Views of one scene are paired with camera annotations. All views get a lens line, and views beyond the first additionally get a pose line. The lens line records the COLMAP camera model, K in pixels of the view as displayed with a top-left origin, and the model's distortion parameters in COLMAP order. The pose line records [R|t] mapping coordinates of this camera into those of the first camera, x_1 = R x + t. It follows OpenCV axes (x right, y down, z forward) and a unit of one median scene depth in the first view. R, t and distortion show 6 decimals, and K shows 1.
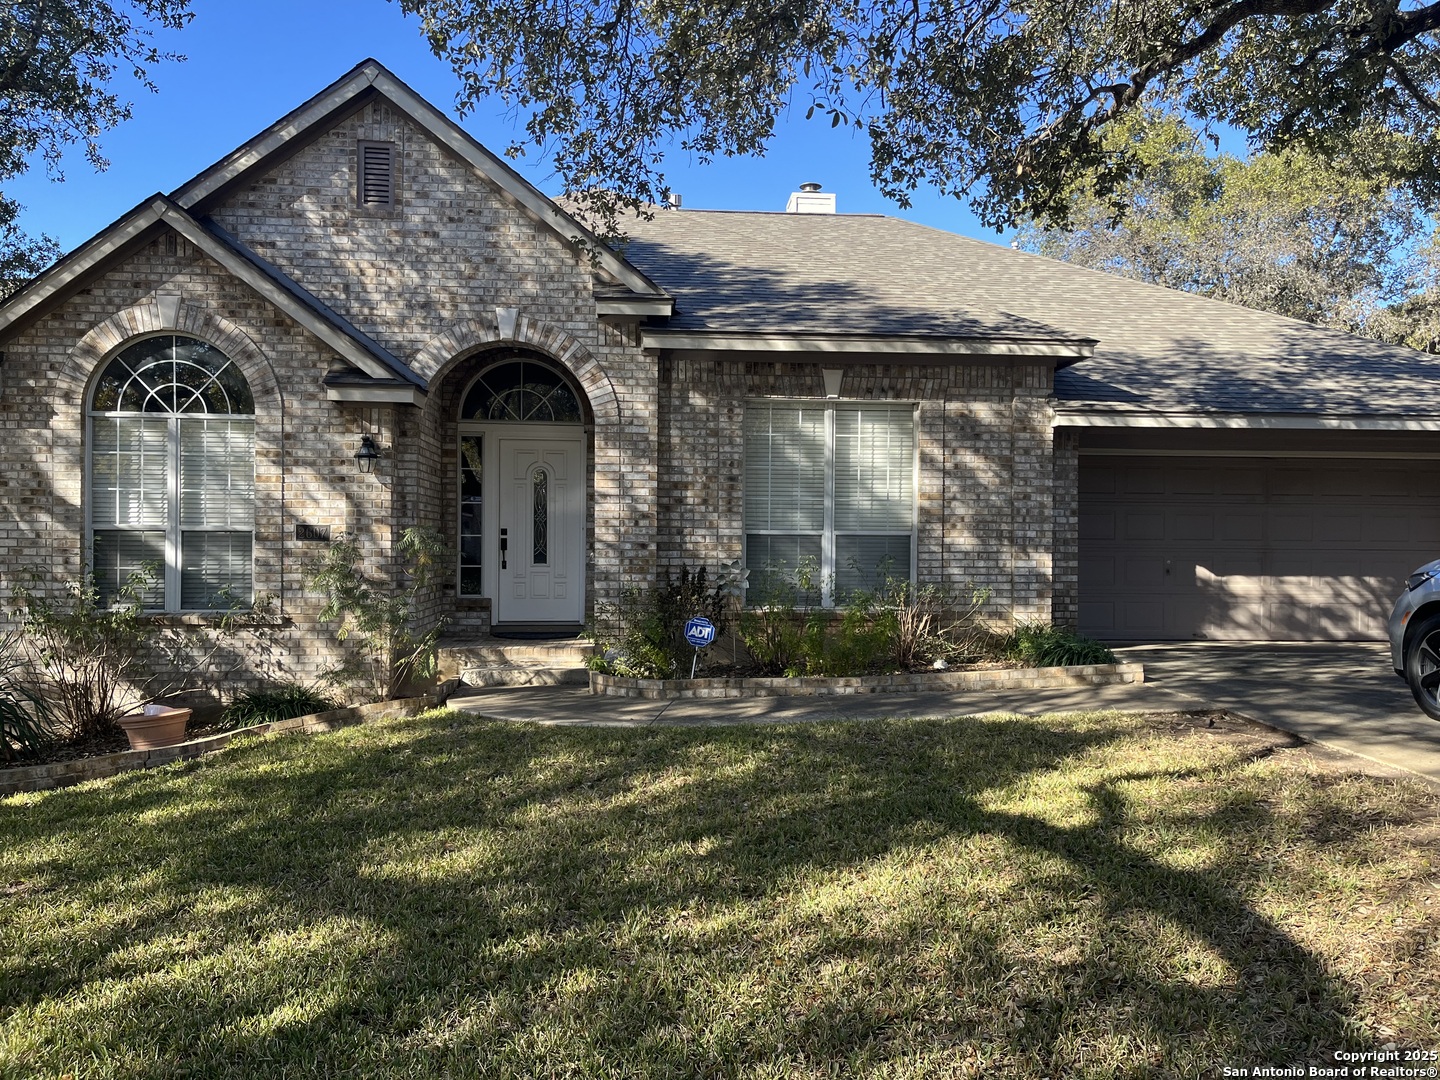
lens RADIAL K [[1080.6, 0, 720.0], [0, 1080.6, 540.0], [0, 0, 1]] dist [0.026304, 0.003581]
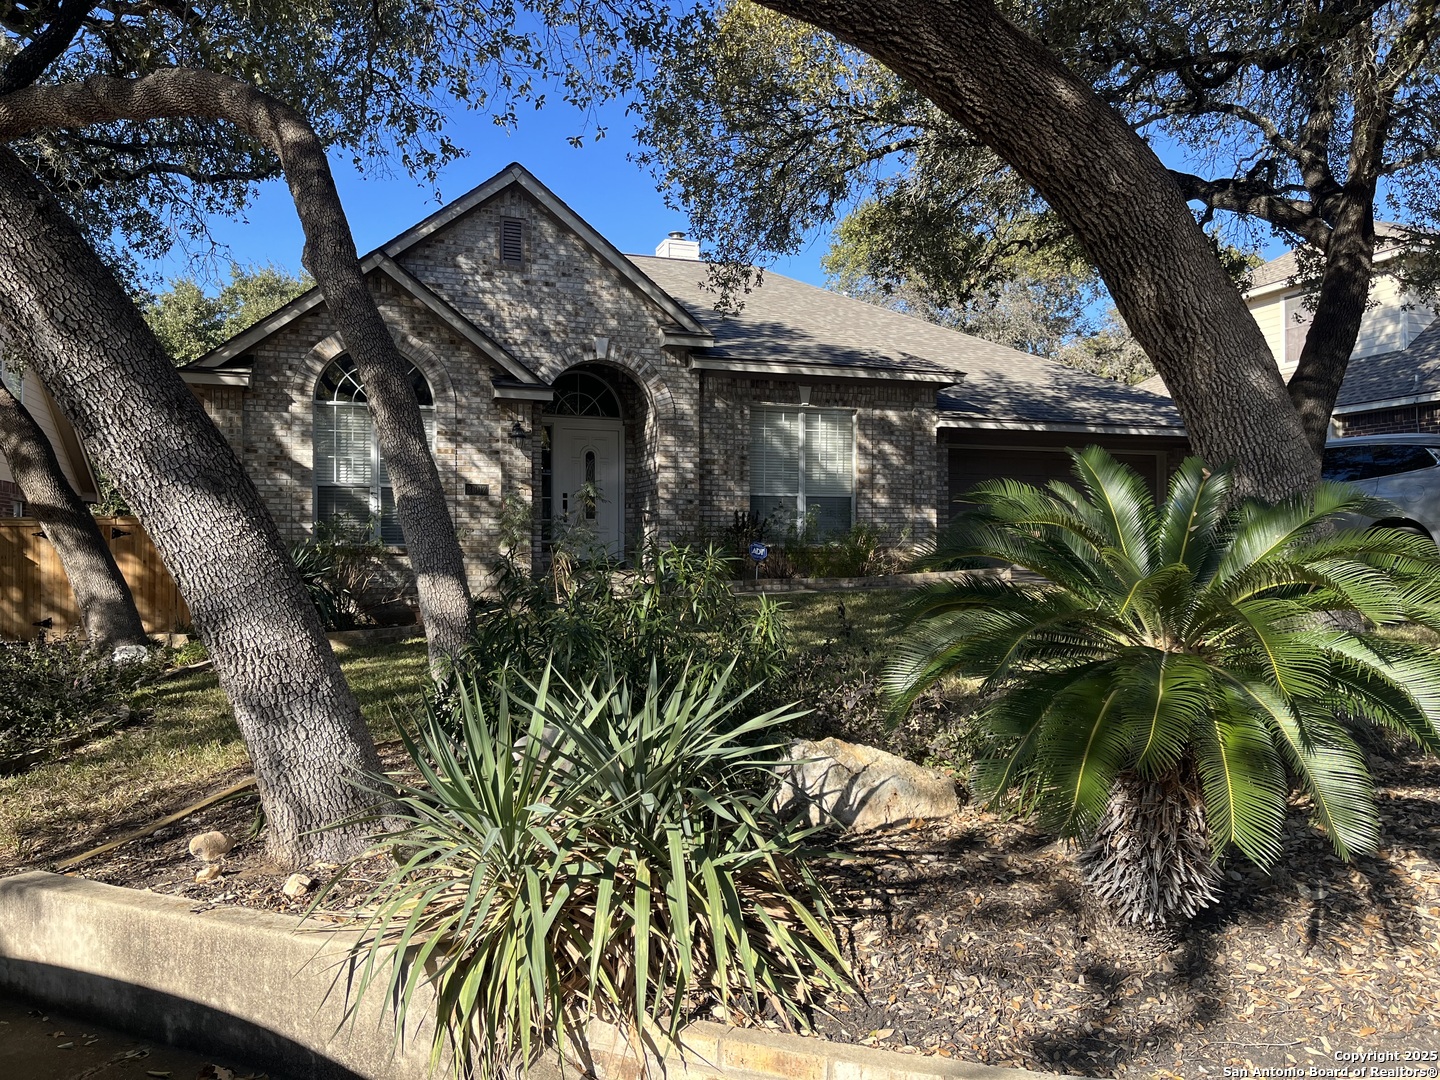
lens RADIAL K [[1084.5, 0, 721.5], [0, 1084.5, 530.1], [0, 0, 1]] dist [0.071713, -0.094720]
pose [[0.965406, -0.003499, 0.260729, -0.412567], [0.008423, 0.999807, -0.017771, 0.070367], [-0.260616, 0.019352, 0.965248, -0.437698]]
